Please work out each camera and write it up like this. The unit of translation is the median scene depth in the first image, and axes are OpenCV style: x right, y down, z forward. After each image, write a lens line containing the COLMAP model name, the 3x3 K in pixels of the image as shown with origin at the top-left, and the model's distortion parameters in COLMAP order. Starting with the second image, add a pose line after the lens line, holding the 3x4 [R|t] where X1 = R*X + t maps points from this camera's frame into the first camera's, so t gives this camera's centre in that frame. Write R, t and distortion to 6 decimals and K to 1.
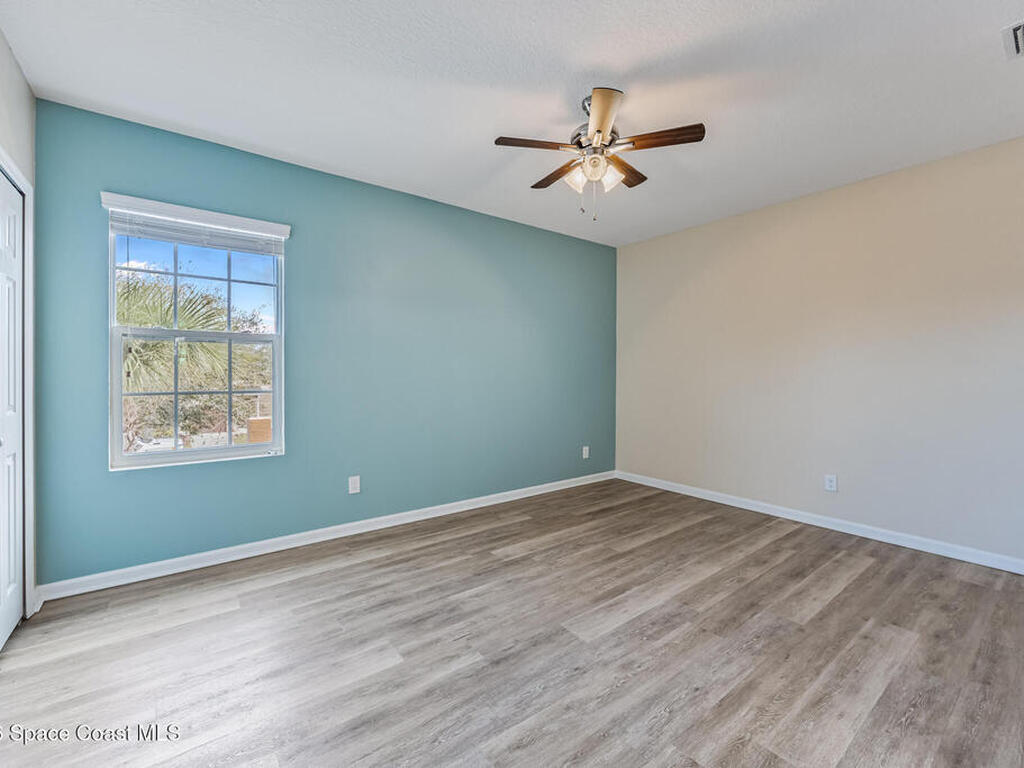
lens RADIAL K [[437.7, 0, 506.7], [0, 437.7, 386.6], [0, 0, 1]] dist [-0.003309, -0.000349]
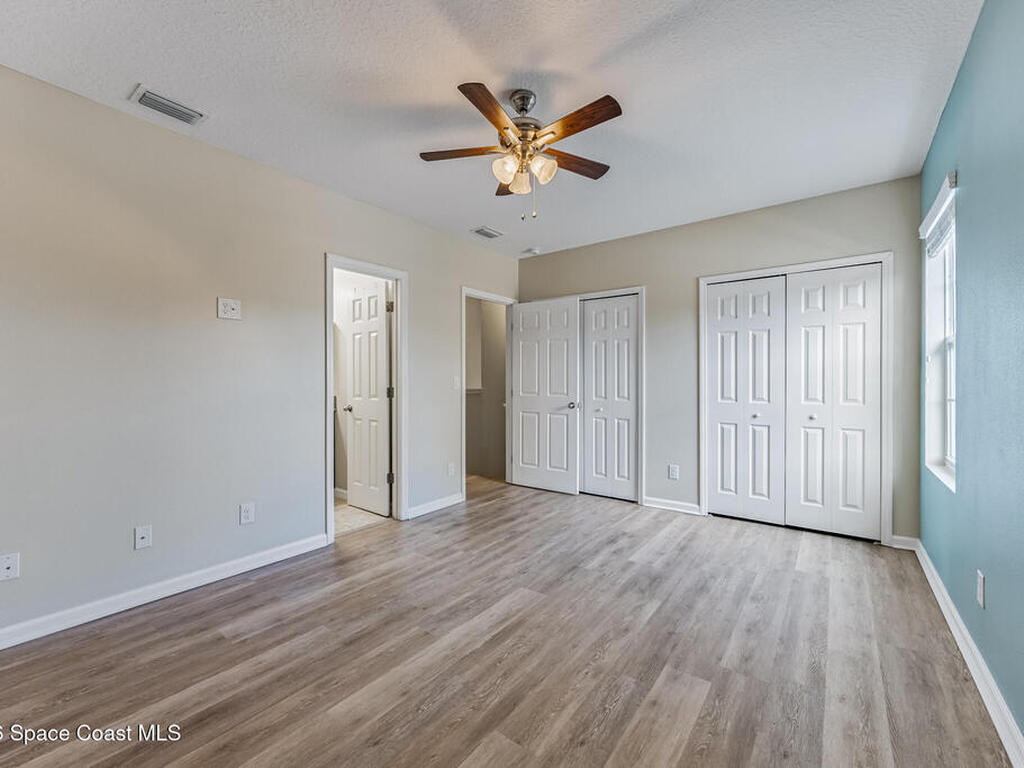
lens RADIAL K [[437.7, 0, 506.7], [0, 437.7, 386.6], [0, 0, 1]] dist [-0.003309, -0.000349]
pose [[-0.961979, 0.003497, -0.273102, 0.495832], [-0.008178, 0.999101, 0.041597, -0.053808], [0.273002, 0.042249, -0.961085, 1.895595]]
